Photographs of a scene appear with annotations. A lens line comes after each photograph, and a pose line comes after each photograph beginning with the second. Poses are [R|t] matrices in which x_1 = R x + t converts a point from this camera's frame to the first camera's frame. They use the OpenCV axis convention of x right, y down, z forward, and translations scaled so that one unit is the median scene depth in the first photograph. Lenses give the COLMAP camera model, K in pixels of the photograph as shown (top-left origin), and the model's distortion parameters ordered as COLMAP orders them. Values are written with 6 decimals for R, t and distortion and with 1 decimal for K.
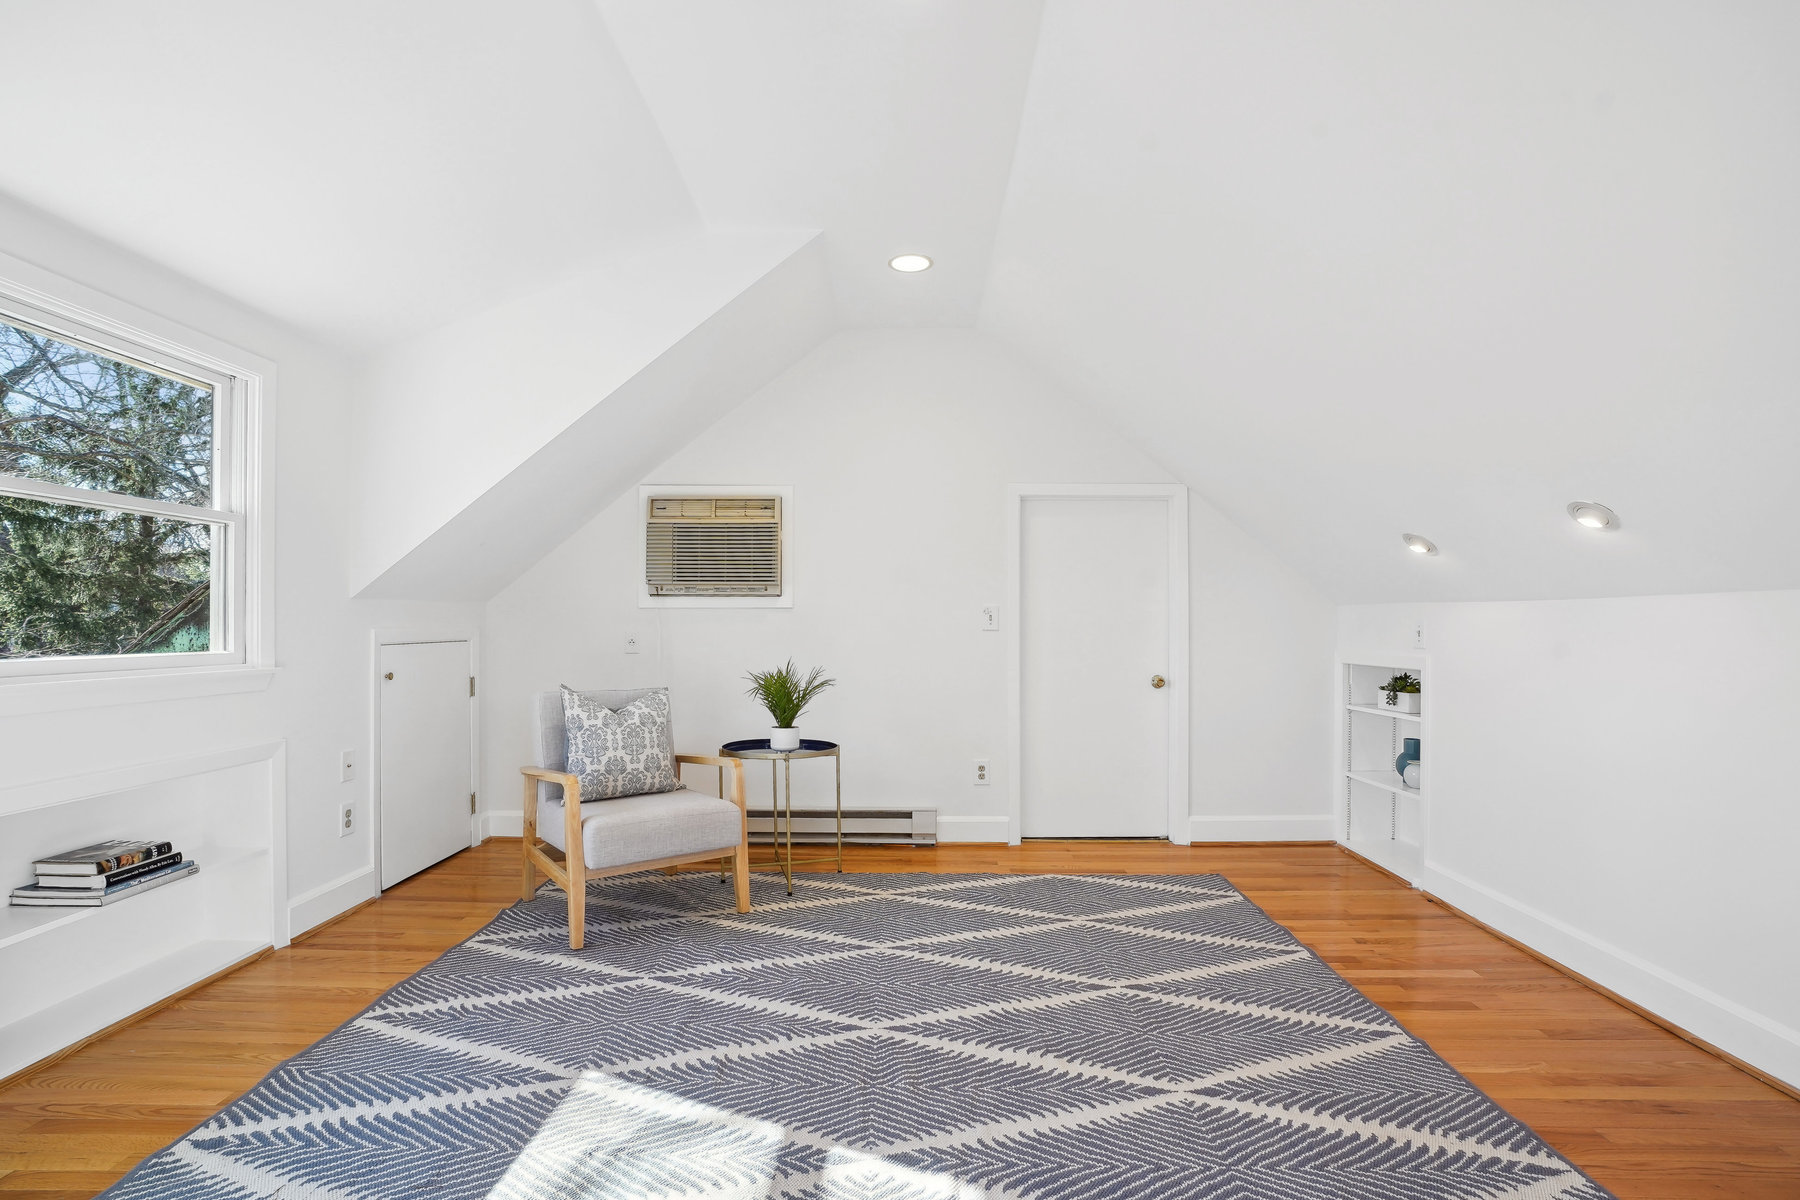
lens RADIAL K [[857.5, 0, 898.2], [0, 857.5, 622.2], [0, 0, 1]] dist [-0.074650, 0.031559]
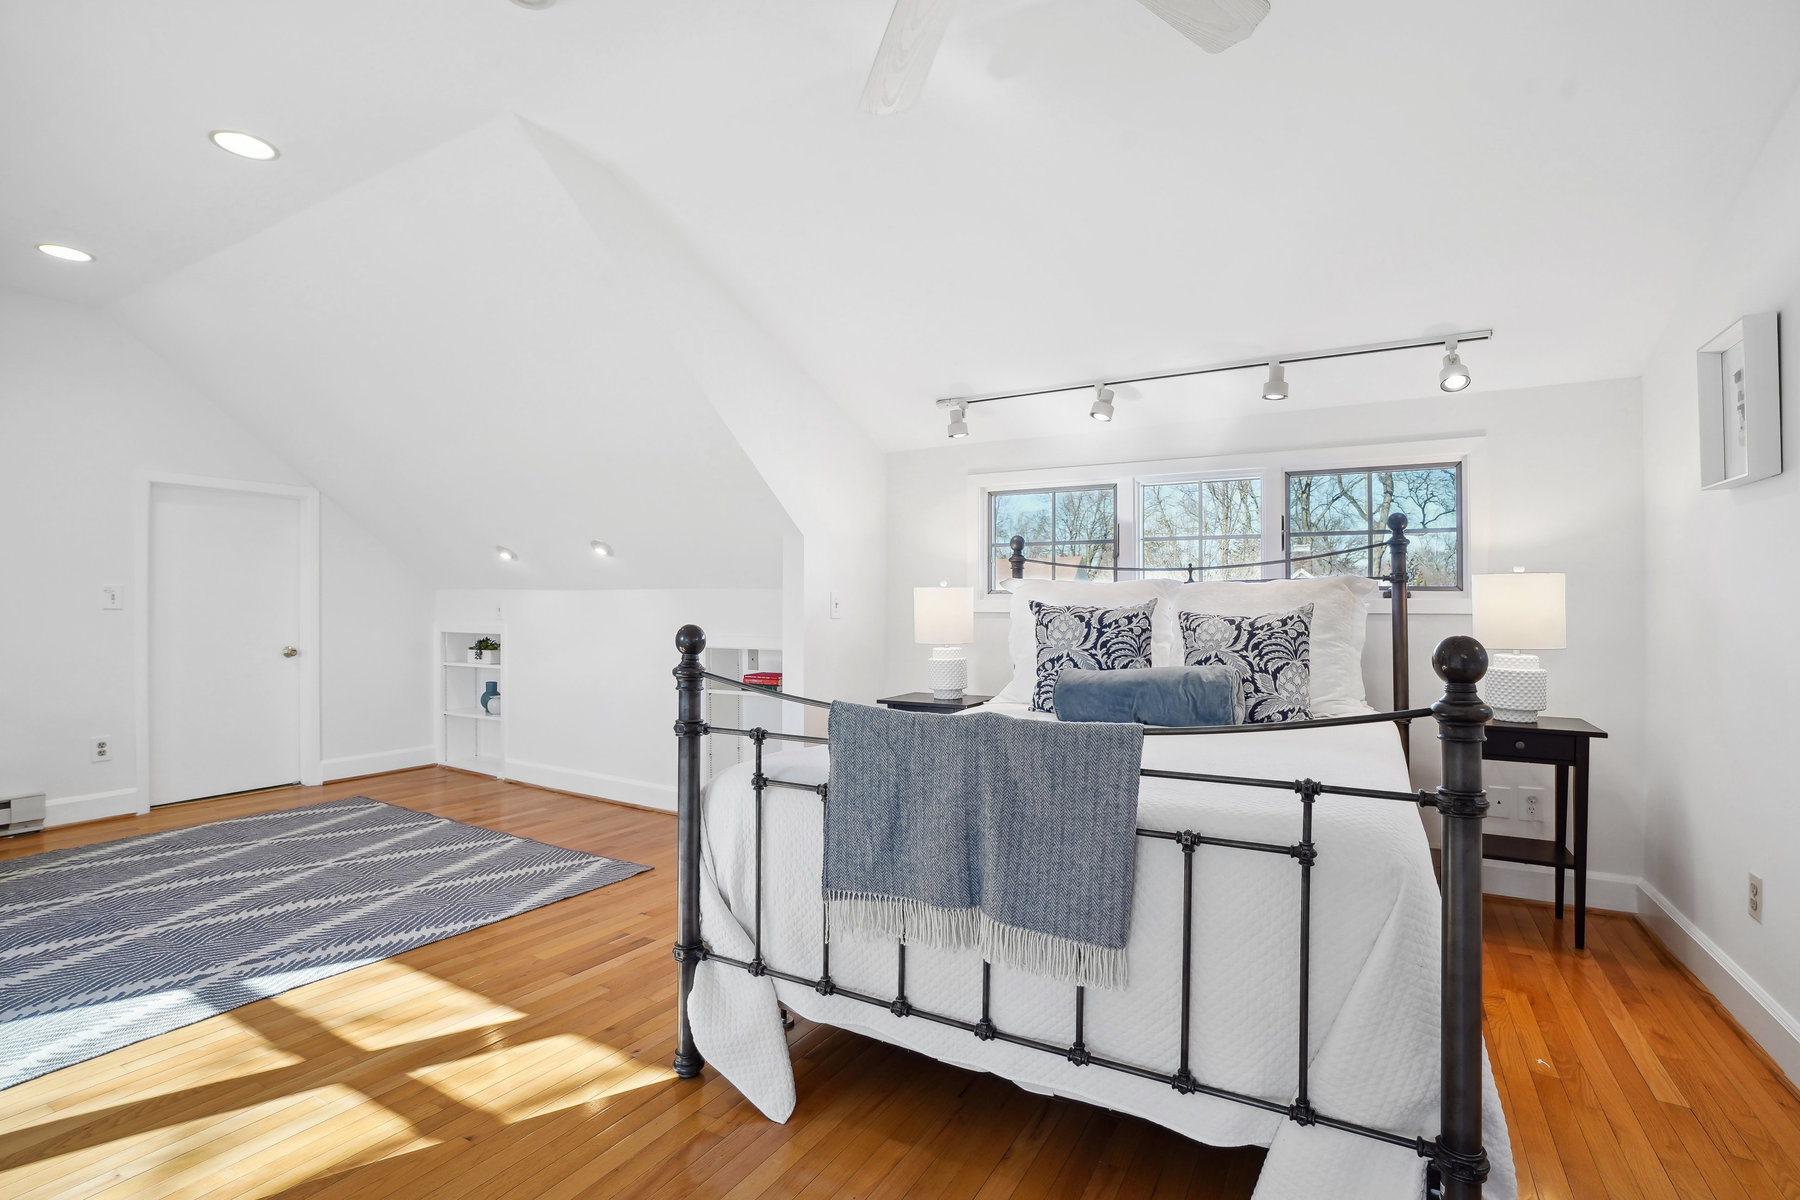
lens RADIAL K [[834.1, 0, 886.5], [0, 834.1, 602.7], [0, 0, 1]] dist [-0.071944, 0.027178]
pose [[0.486160, 0.001339, 0.873869, -0.324658], [-0.004852, 0.999988, 0.001167, -0.004441], [-0.873856, -0.004807, 0.486161, -0.321978]]
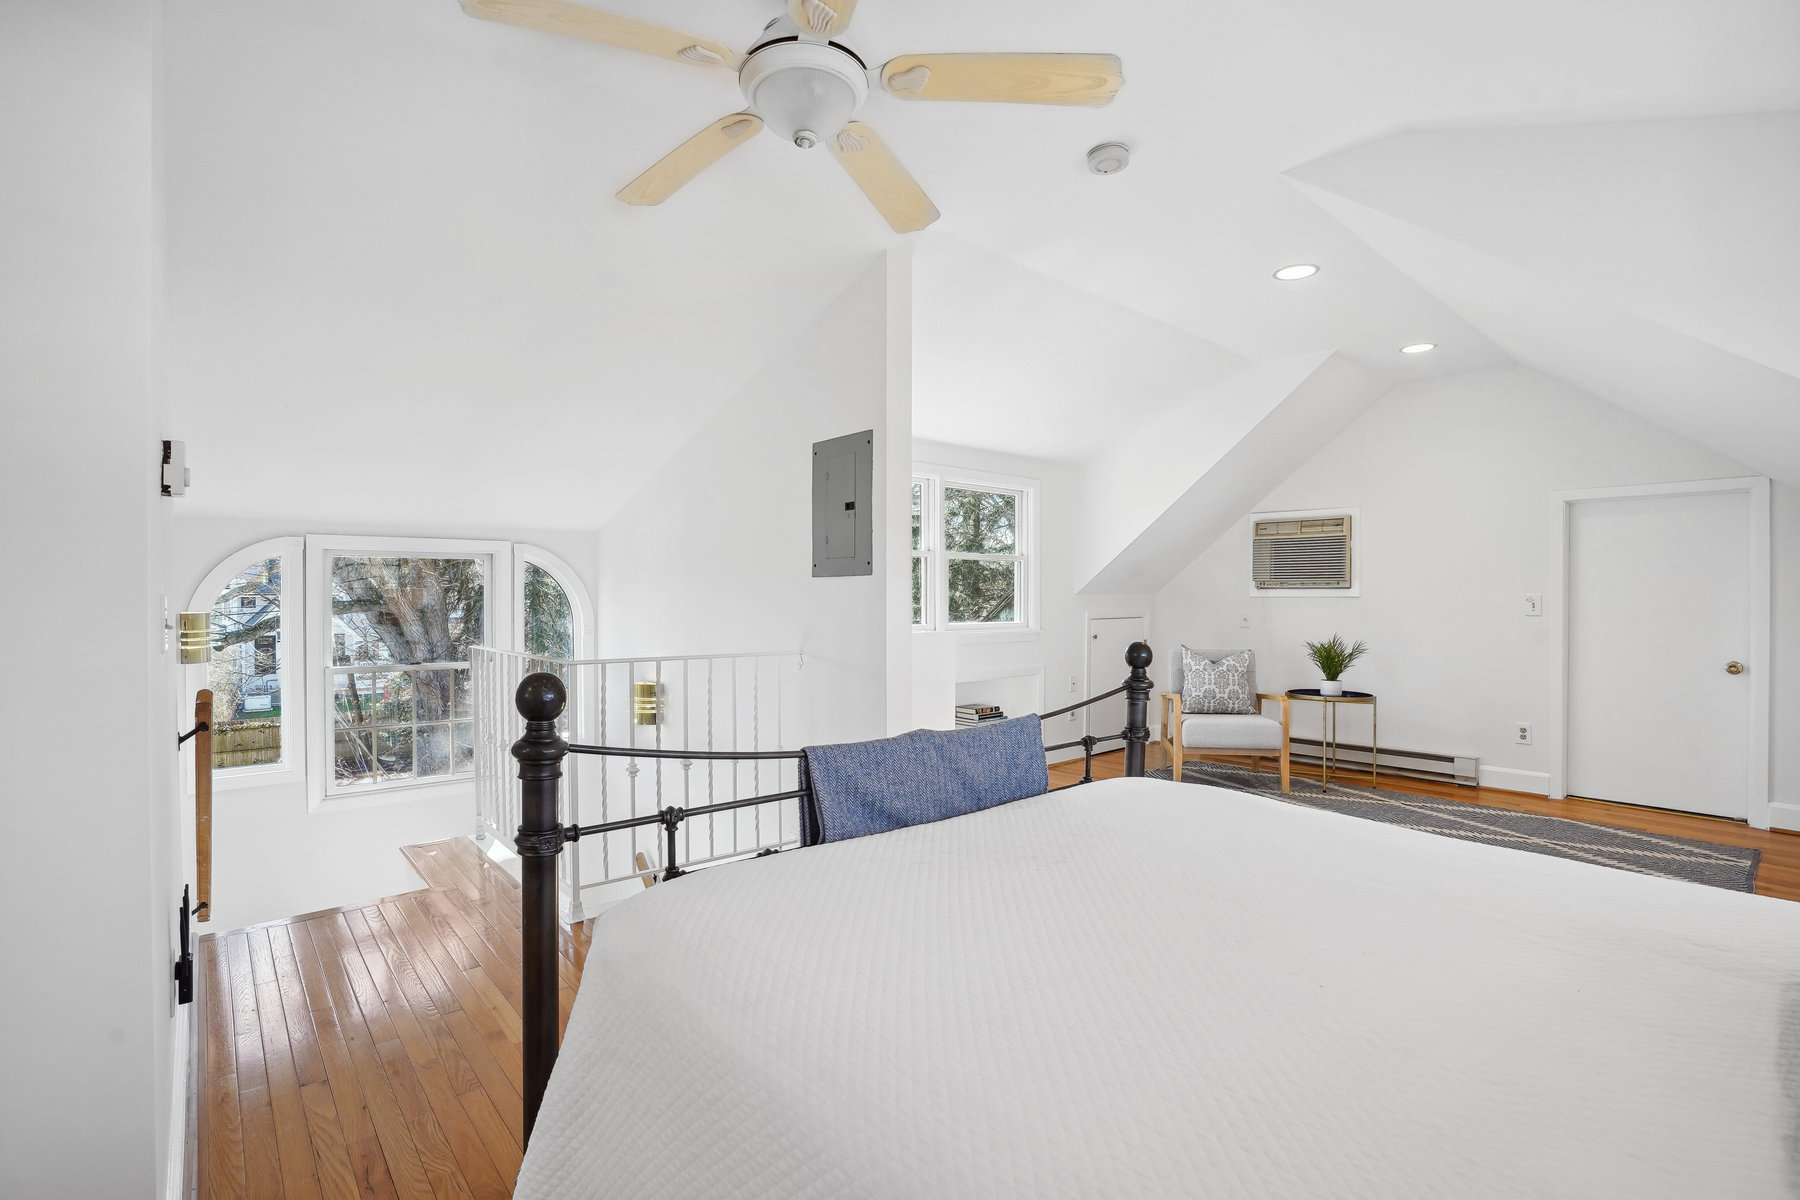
lens RADIAL K [[834.1, 0, 886.5], [0, 834.1, 602.7], [0, 0, 1]] dist [-0.071944, 0.027178]
pose [[0.663275, 0.005285, -0.748358, 0.410219], [0.000905, 0.999969, 0.007863, -0.021798], [0.748376, -0.005893, 0.663249, -0.495516]]
